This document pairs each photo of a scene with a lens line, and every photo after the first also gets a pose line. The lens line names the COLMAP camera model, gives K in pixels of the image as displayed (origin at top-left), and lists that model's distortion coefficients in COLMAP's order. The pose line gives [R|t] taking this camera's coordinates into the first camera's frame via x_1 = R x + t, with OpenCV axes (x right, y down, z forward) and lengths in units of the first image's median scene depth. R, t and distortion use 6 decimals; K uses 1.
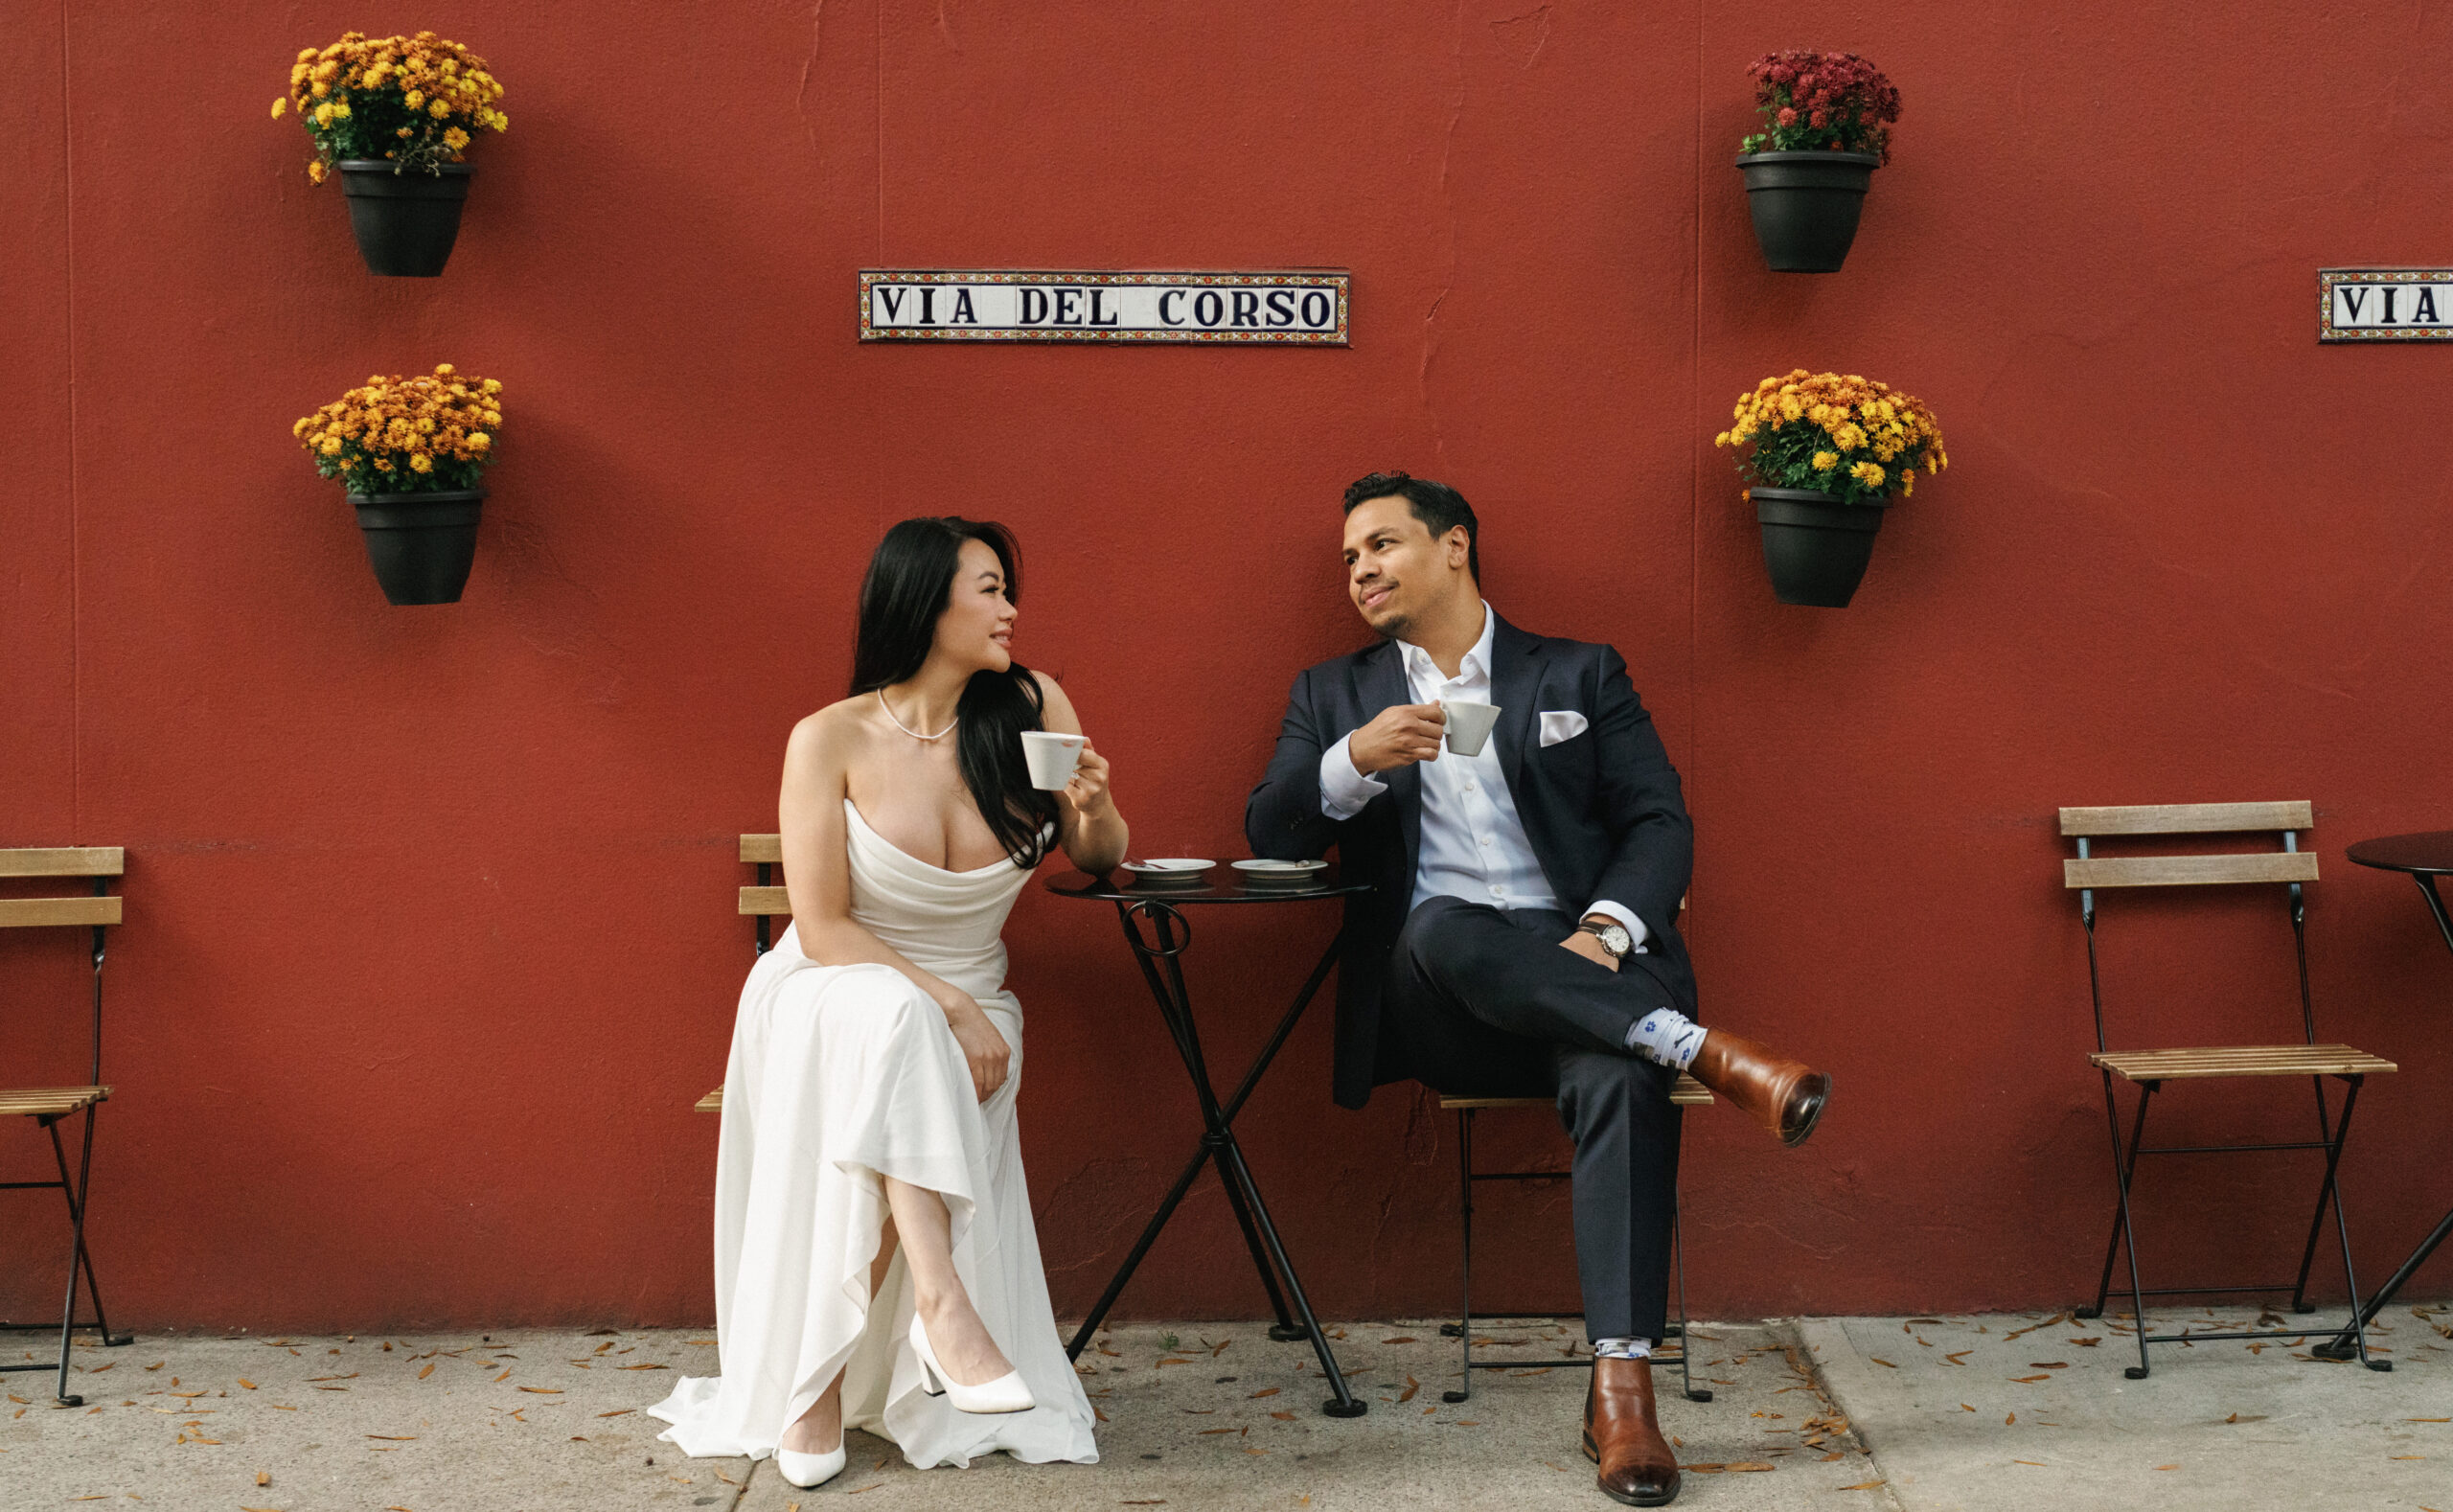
lens RADIAL K [[3531.2, 0, 1226.7], [0, 3531.2, 759.4], [0, 0, 1]] dist [-0.010354, 0.000000]
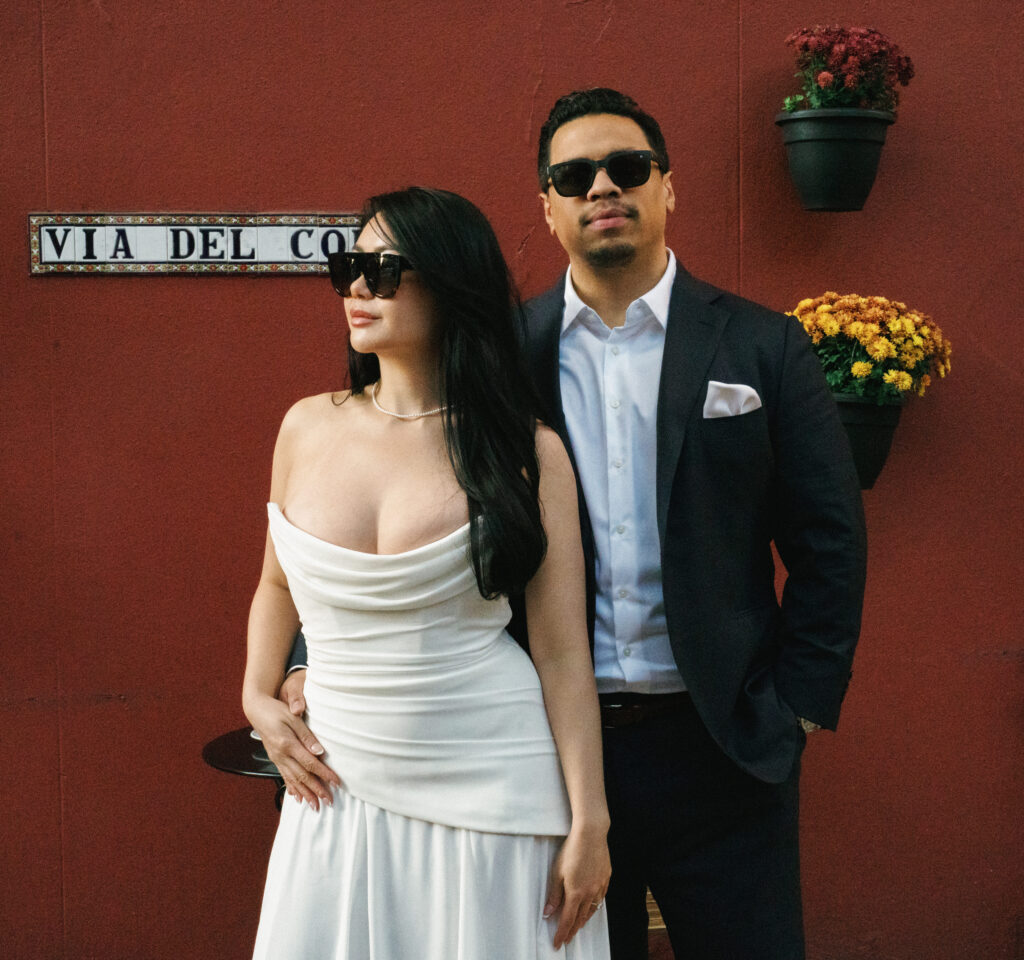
lens RADIAL K [[1734.7, 0, 513.2], [0, 1734.7, 477.4], [0, 0, 1]] dist [-0.010347, 0.000000]
pose [[0.991105, -0.023970, 0.130905, -0.023881], [0.023328, 0.999707, 0.006434, -0.053783], [-0.131021, -0.003323, 0.991374, 0.429451]]
